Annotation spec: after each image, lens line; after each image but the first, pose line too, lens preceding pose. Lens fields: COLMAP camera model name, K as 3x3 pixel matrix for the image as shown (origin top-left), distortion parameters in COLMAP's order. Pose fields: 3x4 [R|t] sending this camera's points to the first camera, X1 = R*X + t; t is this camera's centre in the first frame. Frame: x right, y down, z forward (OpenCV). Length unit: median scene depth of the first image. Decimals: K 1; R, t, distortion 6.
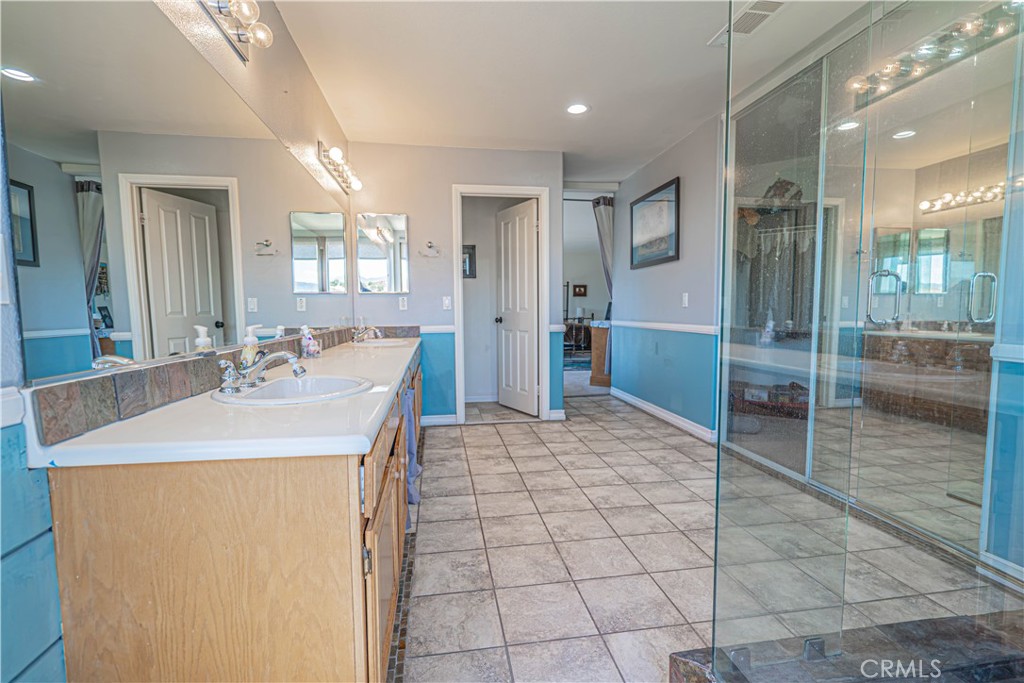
lens RADIAL K [[475.2, 0, 511.8], [0, 475.2, 345.6], [0, 0, 1]] dist [-0.005064, 0.003125]
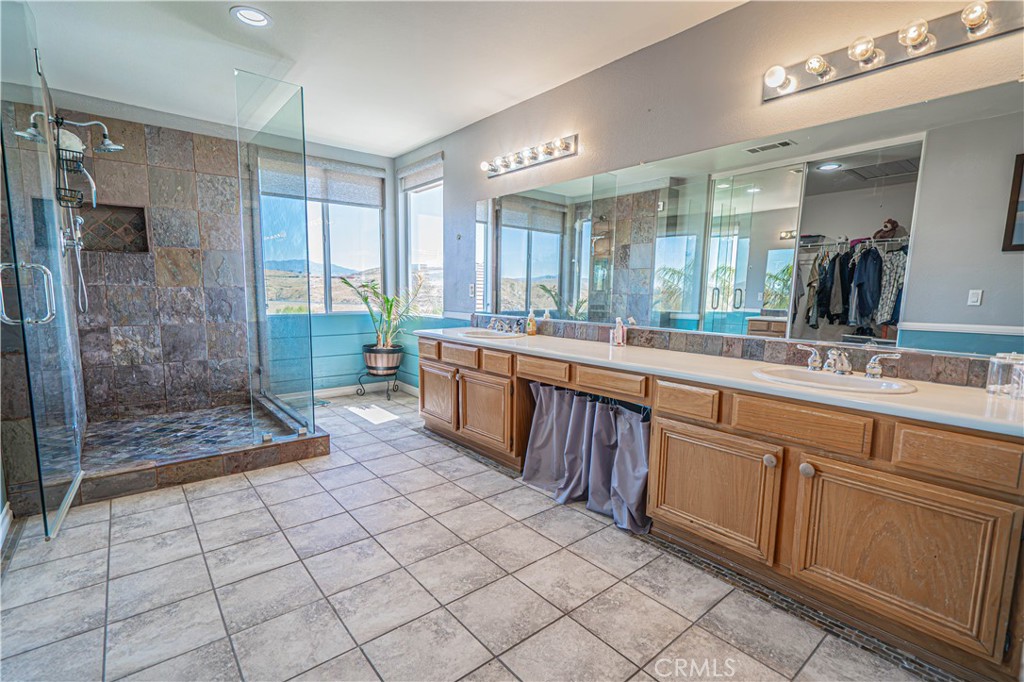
lens RADIAL K [[475.2, 0, 512.0], [0, 475.2, 345.4], [0, 0, 1]] dist [-0.005064, 0.003125]
pose [[-0.860795, 0.054597, -0.506015, 0.331983], [-0.047696, 0.981200, 0.187005, -0.151562], [0.506712, 0.185108, -0.842009, 1.575064]]
